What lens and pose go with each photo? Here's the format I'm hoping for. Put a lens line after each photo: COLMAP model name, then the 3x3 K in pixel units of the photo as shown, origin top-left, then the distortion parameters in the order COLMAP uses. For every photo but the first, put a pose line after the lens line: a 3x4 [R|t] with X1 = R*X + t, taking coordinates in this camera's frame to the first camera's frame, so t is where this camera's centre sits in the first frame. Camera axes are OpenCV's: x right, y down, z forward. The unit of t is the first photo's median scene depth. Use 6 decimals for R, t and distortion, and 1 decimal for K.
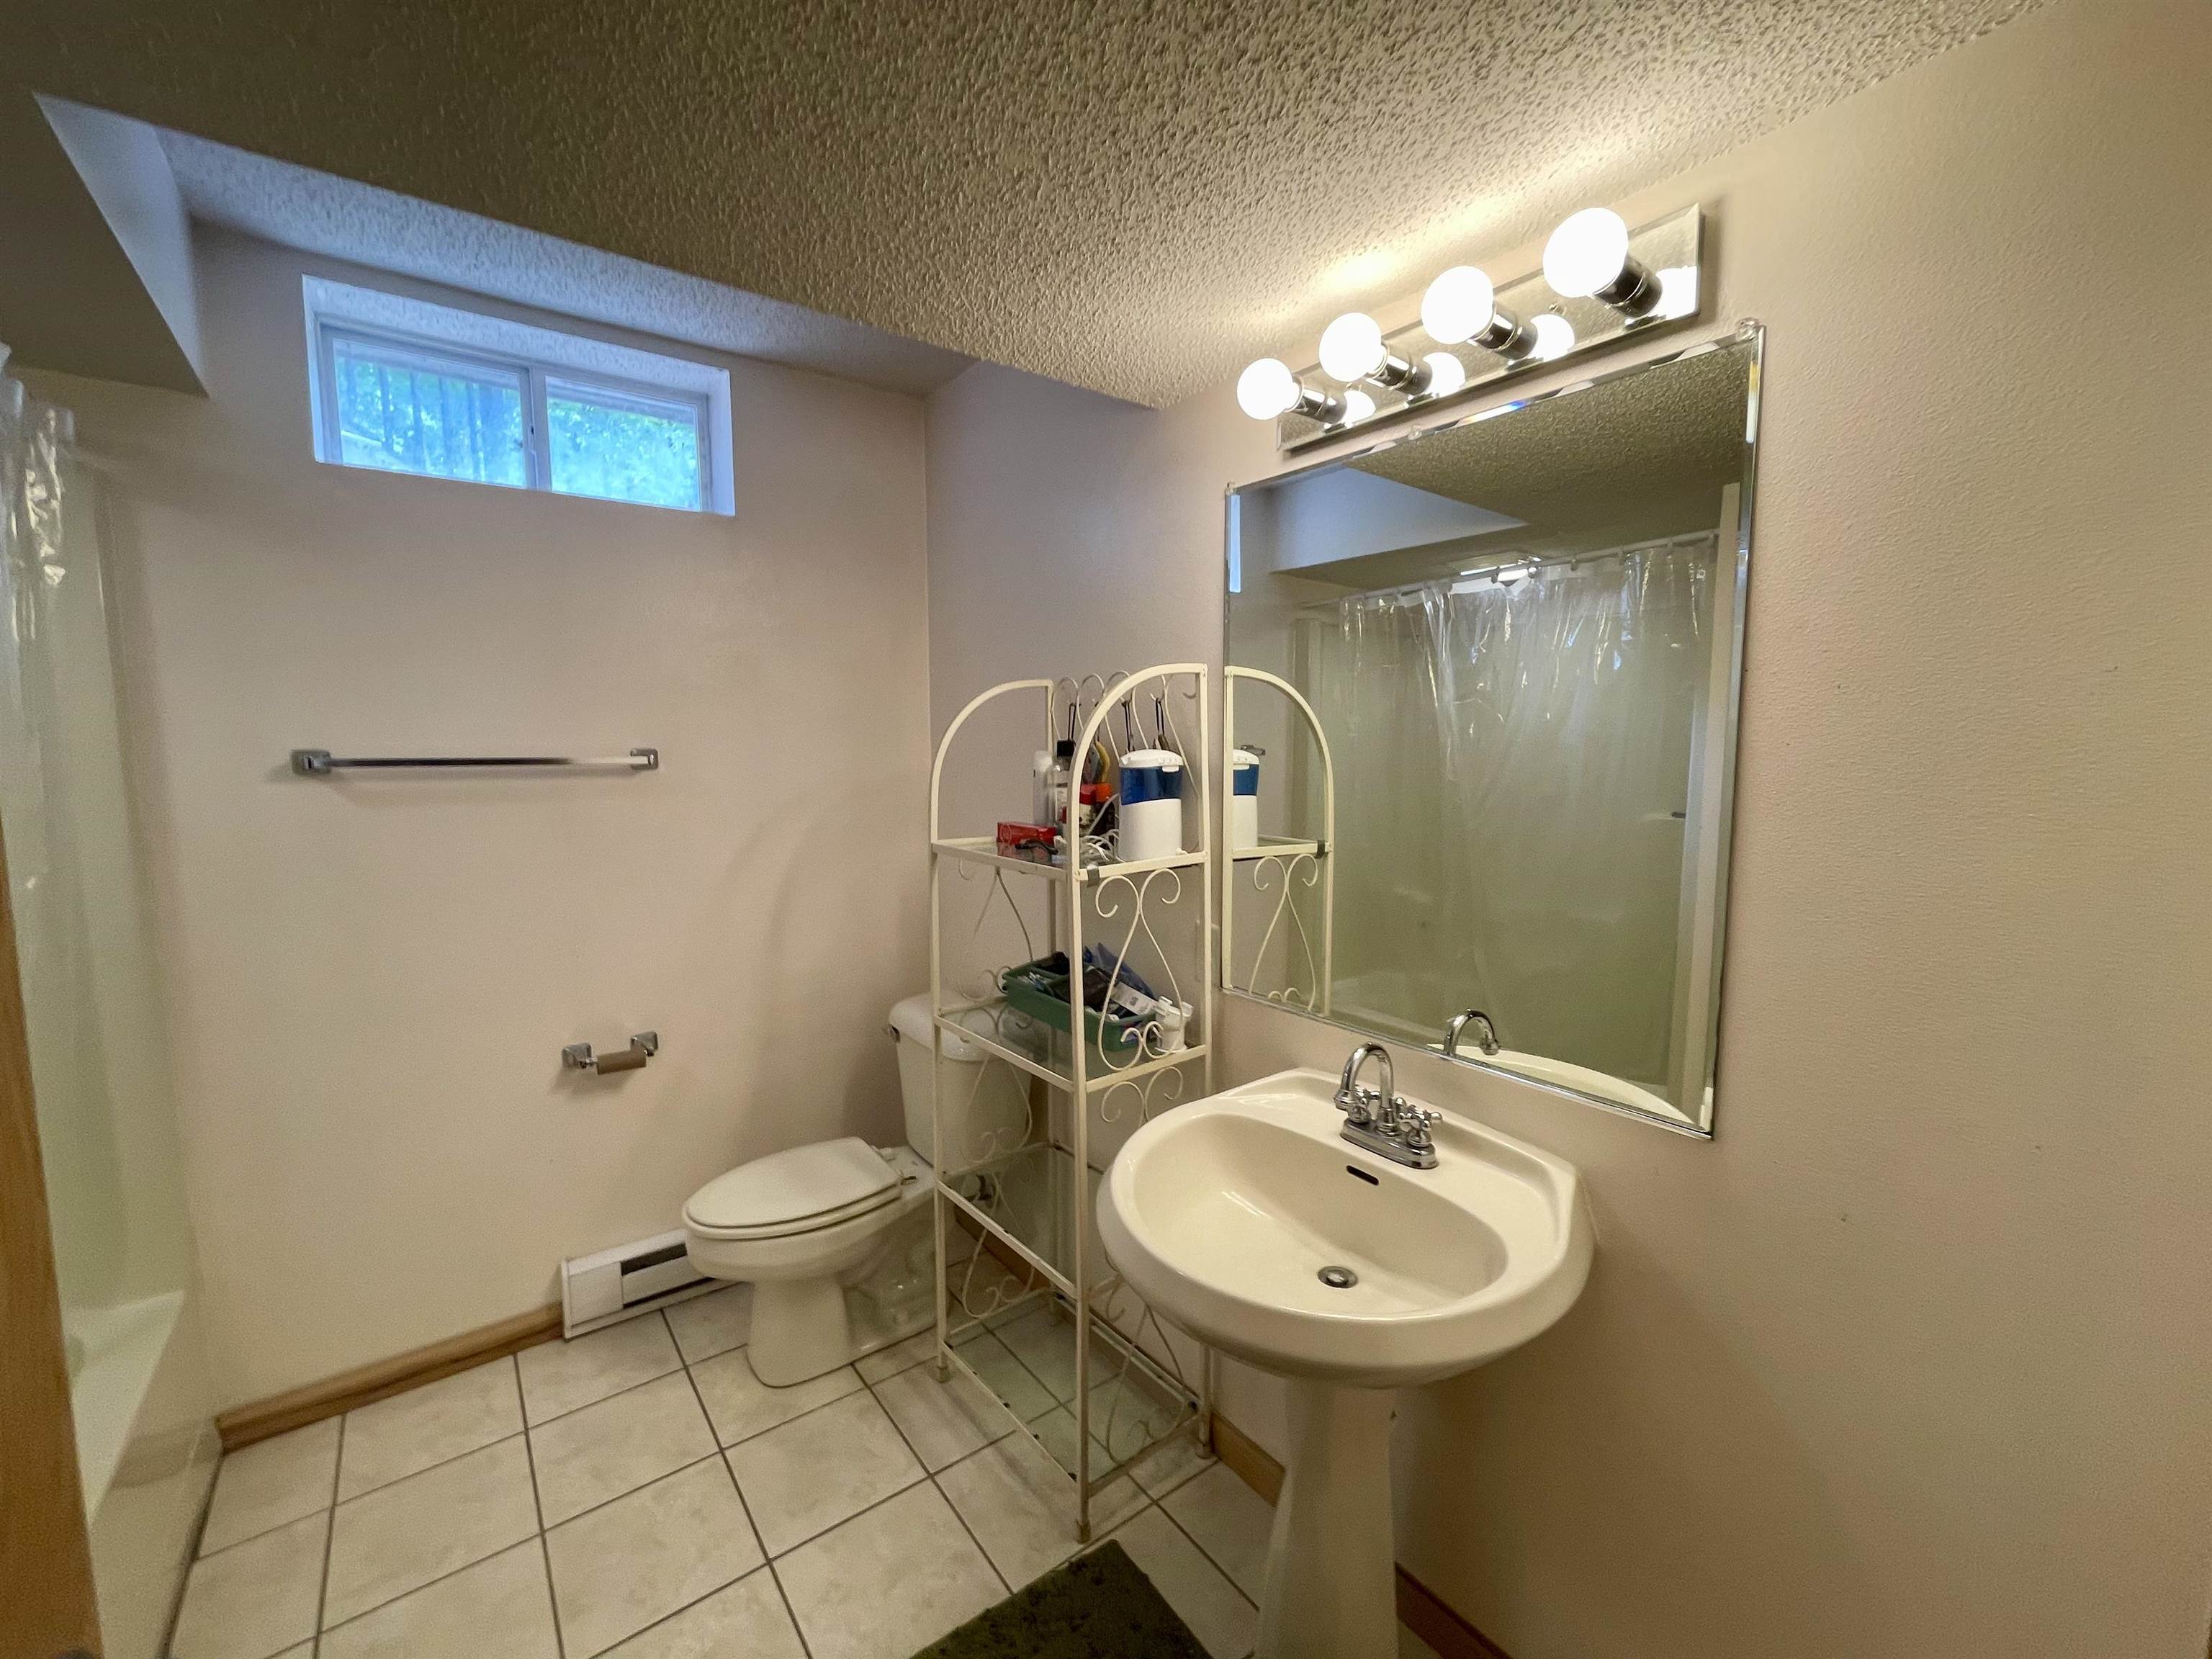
lens RADIAL K [[899.6, 0, 1100.1], [0, 899.6, 828.2], [0, 0, 1]] dist [0.000135, -0.000040]
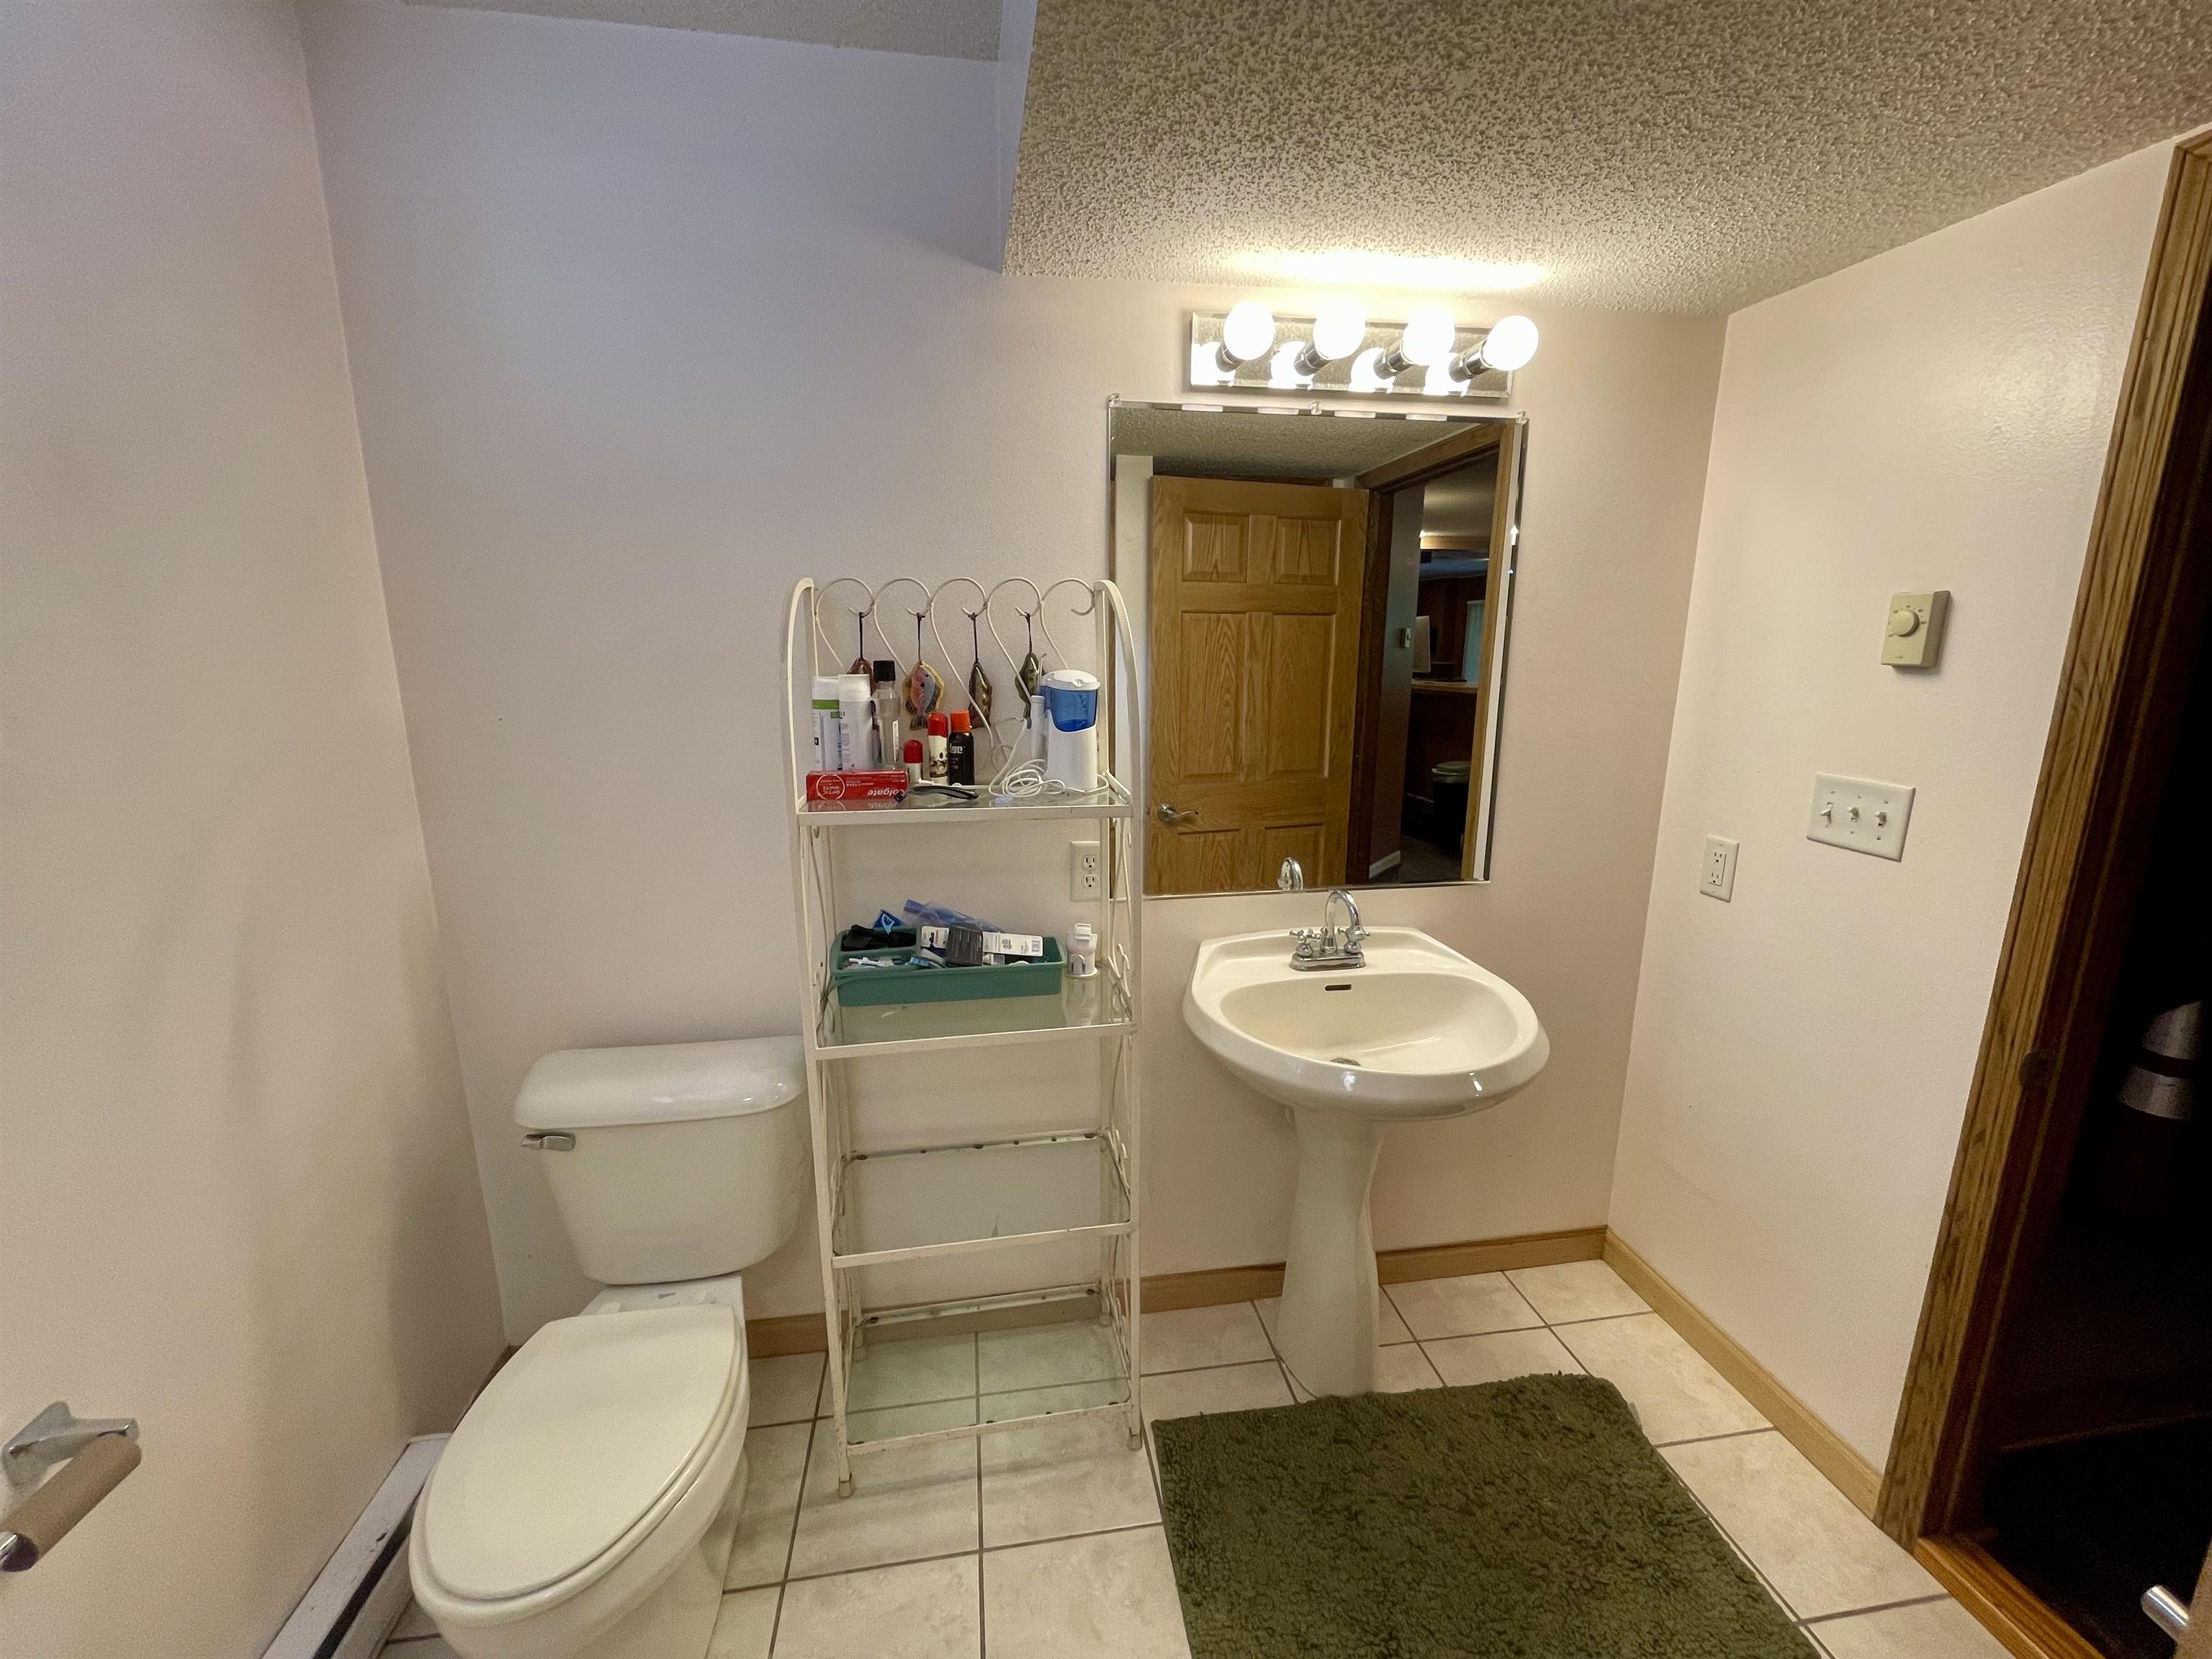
lens RADIAL K [[899.6, 0, 1104.1], [0, 899.6, 831.8], [0, 0, 1]] dist [0.000135, -0.000040]
pose [[0.469377, -0.172341, 0.866016, -0.748430], [0.085539, 0.985030, 0.149663, -0.056732], [-0.878845, 0.003830, 0.477092, 0.497177]]
